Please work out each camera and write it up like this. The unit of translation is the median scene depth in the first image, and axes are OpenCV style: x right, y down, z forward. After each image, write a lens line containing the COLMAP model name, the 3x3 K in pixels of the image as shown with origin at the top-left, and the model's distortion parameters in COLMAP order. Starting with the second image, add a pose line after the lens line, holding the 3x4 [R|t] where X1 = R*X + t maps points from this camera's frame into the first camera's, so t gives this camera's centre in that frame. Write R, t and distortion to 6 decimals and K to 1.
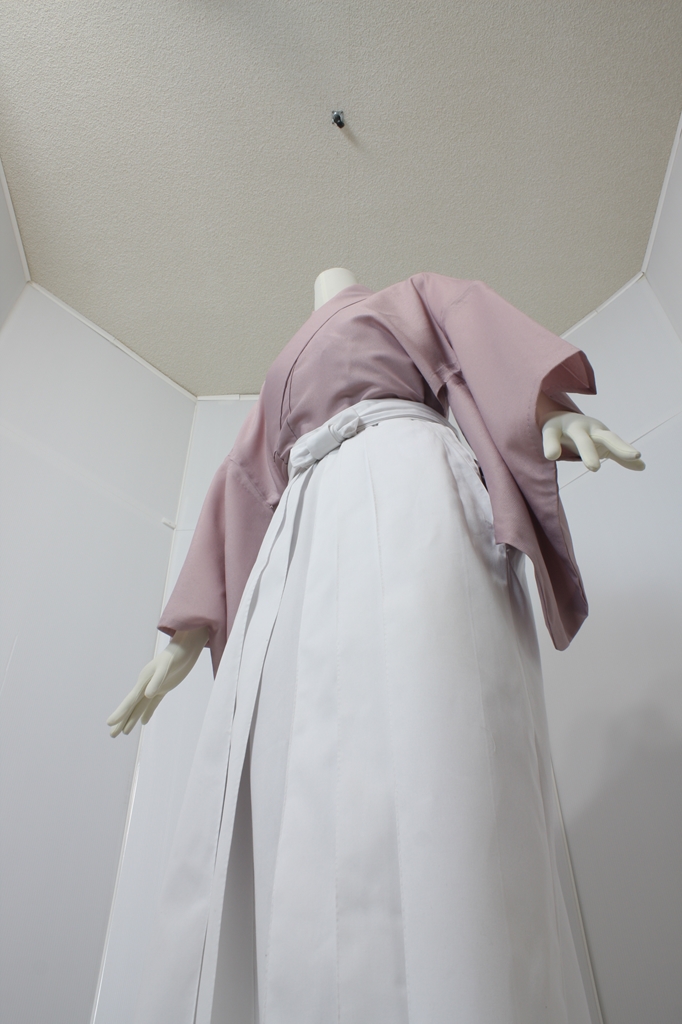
lens RADIAL K [[840.3, 0, 341.0], [0, 840.3, 512.0], [0, 0, 1]] dist [-0.118395, 0.010642]
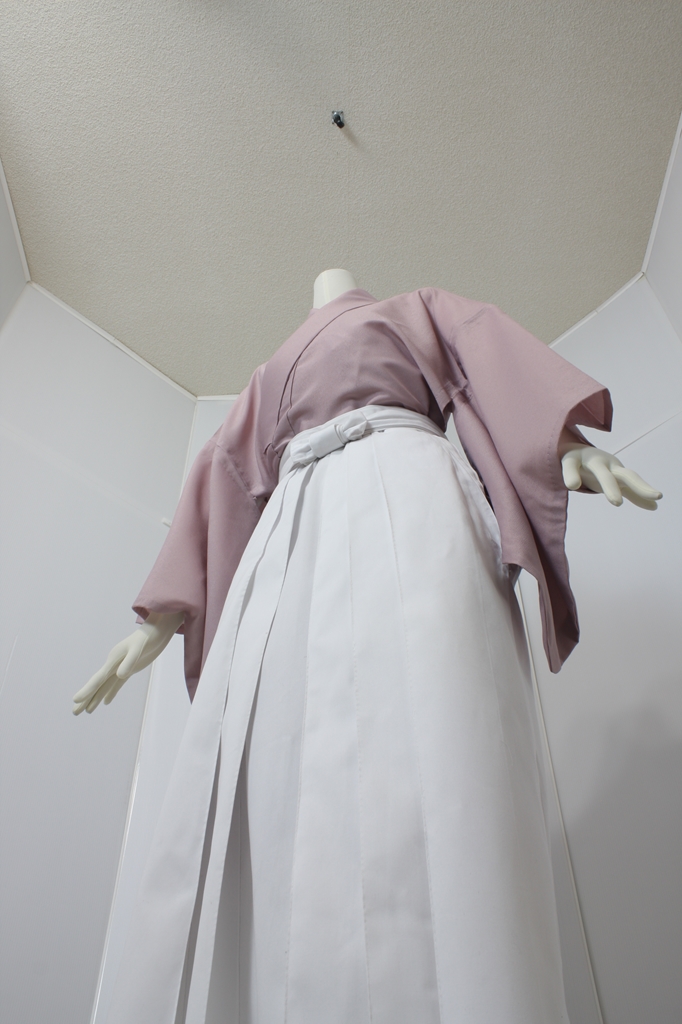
lens RADIAL K [[840.3, 0, 341.0], [0, 840.3, 512.0], [0, 0, 1]] dist [-0.118395, 0.010642]
pose [[0.985238, 0.123252, 0.118809, -0.114870], [-0.123015, 0.992361, -0.009358, 0.007961], [-0.119055, -0.005395, 0.992873, 0.006223]]
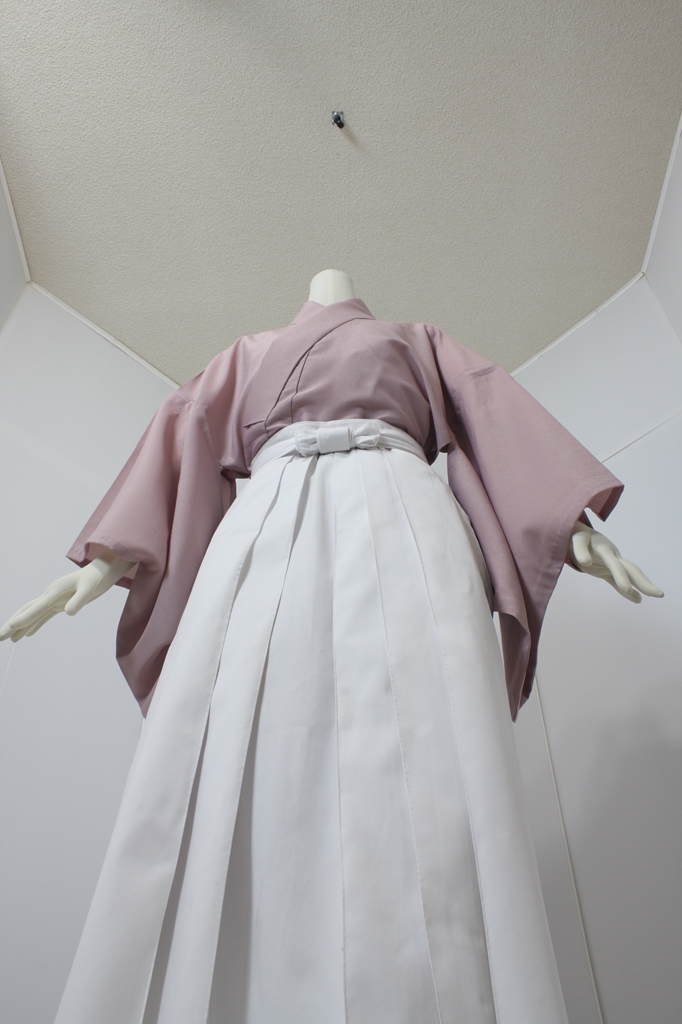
lens RADIAL K [[840.3, 0, 341.0], [0, 840.3, 512.0], [0, 0, 1]] dist [-0.118395, 0.010642]
pose [[0.821818, 0.410341, 0.395266, -0.381639], [-0.407210, 0.908250, -0.096239, 0.088773], [-0.398491, -0.081865, 0.913511, 0.080806]]
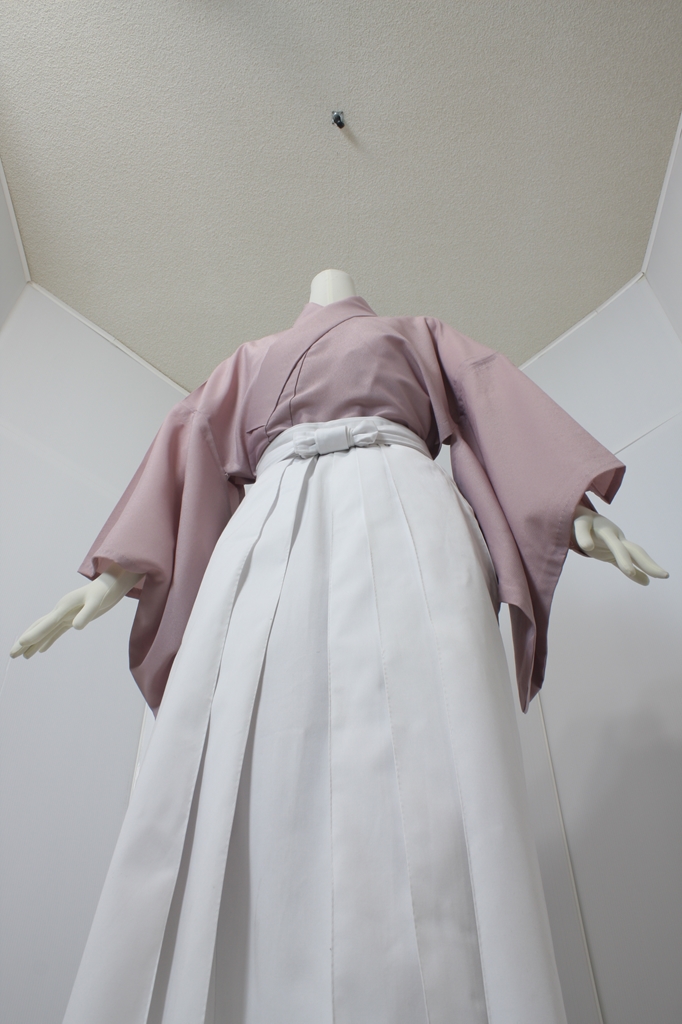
lens RADIAL K [[840.3, 0, 341.0], [0, 840.3, 512.0], [0, 0, 1]] dist [-0.118395, 0.010642]
pose [[0.869003, 0.356221, 0.343425, -0.331420], [-0.353923, 0.932522, -0.071700, 0.065778], [-0.345792, -0.059238, 0.936439, 0.059236]]
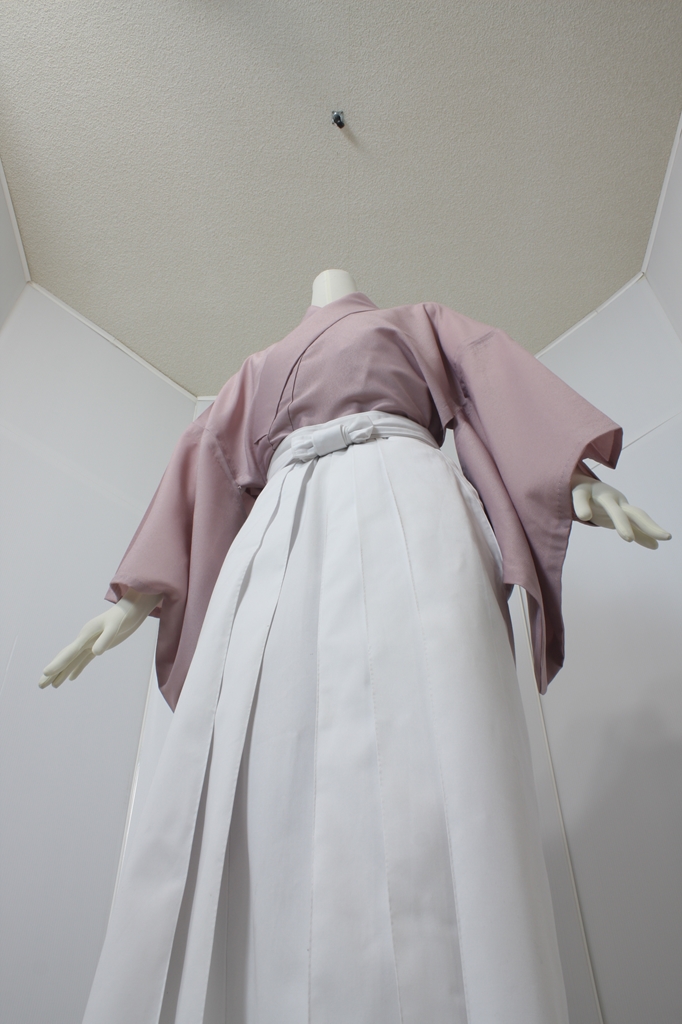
lens RADIAL K [[840.3, 0, 341.0], [0, 840.3, 512.0], [0, 0, 1]] dist [-0.118395, 0.010642]
pose [[0.940645, 0.244384, 0.235507, -0.227491], [-0.243347, 0.969346, -0.033922, 0.030530], [-0.236577, -0.025402, 0.971281, 0.026392]]
